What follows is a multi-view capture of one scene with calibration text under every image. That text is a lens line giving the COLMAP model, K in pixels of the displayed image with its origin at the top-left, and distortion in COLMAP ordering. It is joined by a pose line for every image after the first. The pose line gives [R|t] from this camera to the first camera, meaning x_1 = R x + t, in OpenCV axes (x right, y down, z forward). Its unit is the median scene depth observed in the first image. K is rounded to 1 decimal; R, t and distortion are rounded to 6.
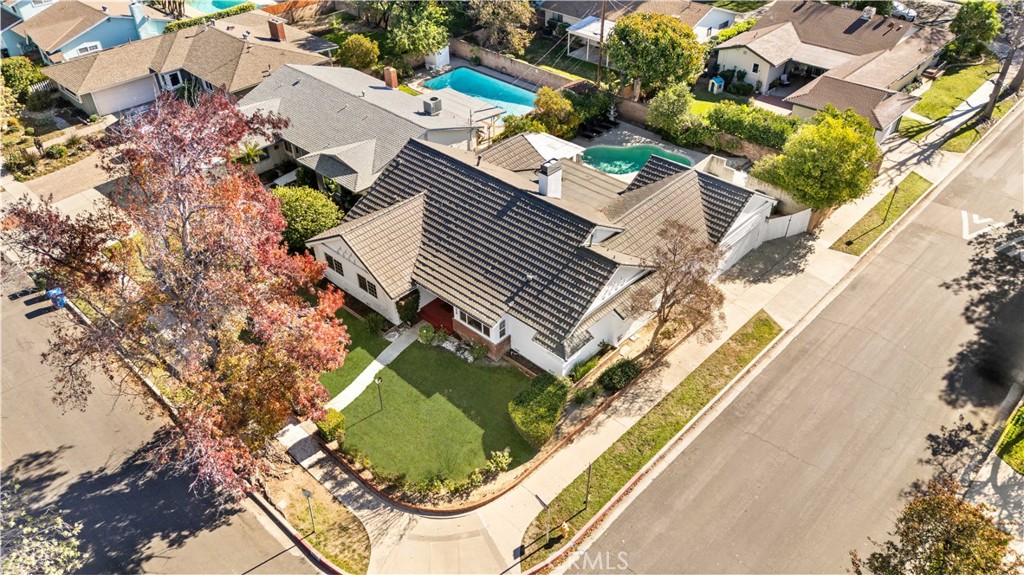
lens RADIAL K [[761.2, 0, 507.4], [0, 761.2, 281.1], [0, 0, 1]] dist [0.030000, -0.005009]
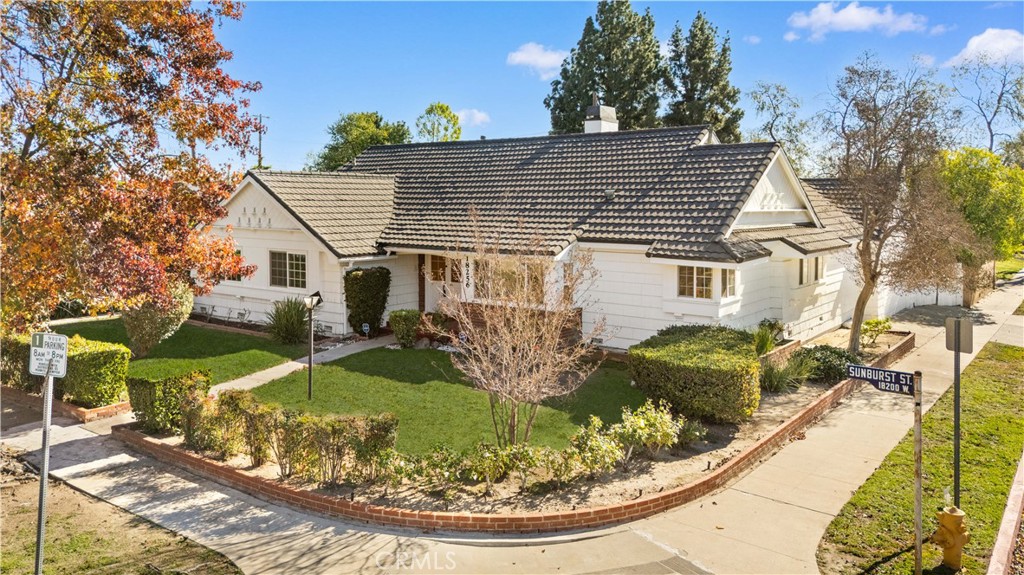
lens RADIAL K [[761.2, 0, 506.9], [0, 761.2, 286.9], [0, 0, 1]] dist [0.030000, -0.005009]
pose [[0.993172, 0.000440, 0.116660, -0.097768], [0.059594, 0.857764, -0.510578, 0.296116], [-0.100292, 0.514044, 0.851880, 0.560067]]
